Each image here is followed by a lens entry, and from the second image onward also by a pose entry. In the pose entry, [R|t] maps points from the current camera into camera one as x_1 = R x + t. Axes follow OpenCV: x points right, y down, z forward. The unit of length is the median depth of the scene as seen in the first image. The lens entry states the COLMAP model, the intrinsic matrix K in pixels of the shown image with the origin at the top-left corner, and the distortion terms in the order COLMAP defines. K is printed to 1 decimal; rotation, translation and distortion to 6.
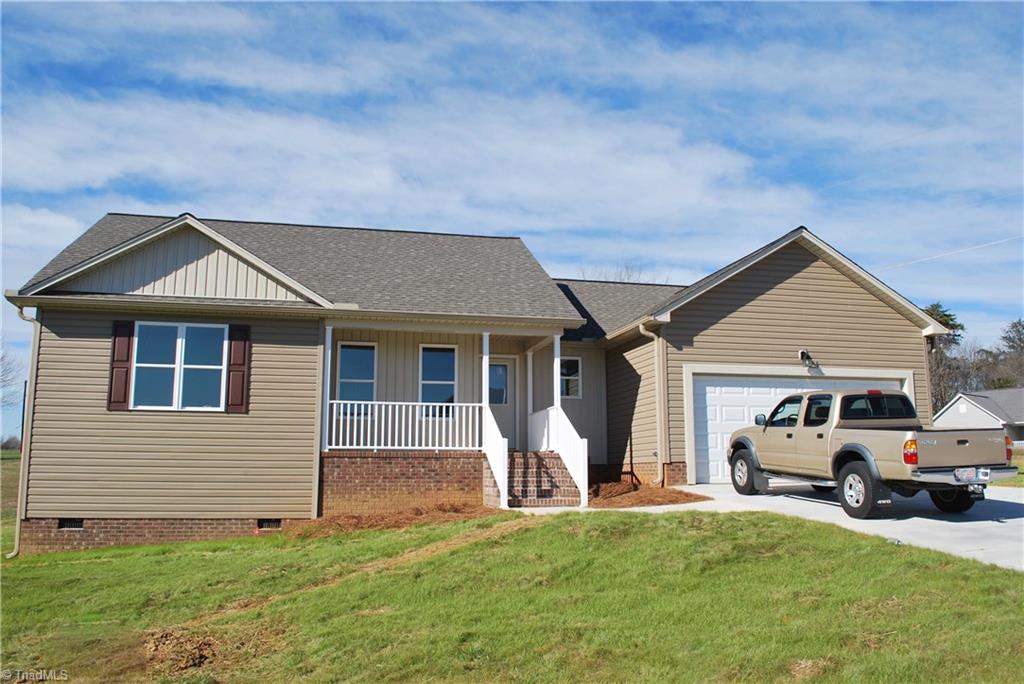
lens RADIAL K [[806.7, 0, 512.5], [0, 806.7, 345.2], [0, 0, 1]] dist [-0.084920, 0.016268]
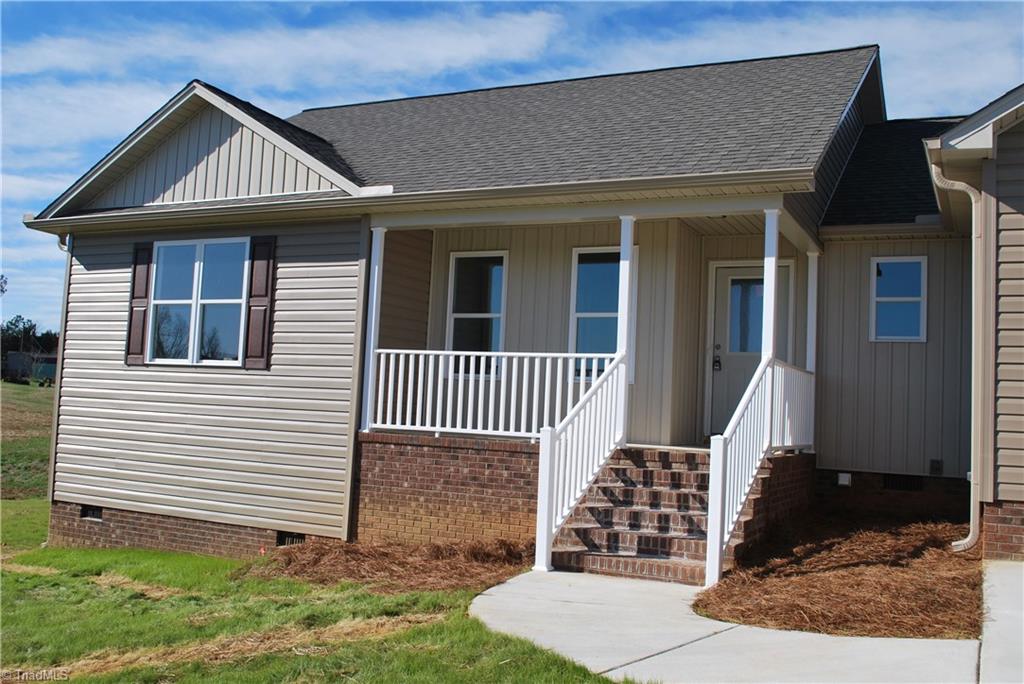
lens RADIAL K [[930.9, 0, 510.9], [0, 930.9, 342.4], [0, 0, 1]] dist [-0.050111, -0.003444]
pose [[0.784289, -0.010353, -0.620309, 0.297578], [0.041894, 0.998462, 0.036304, 0.043494], [0.618979, -0.054460, 0.783517, 0.523434]]
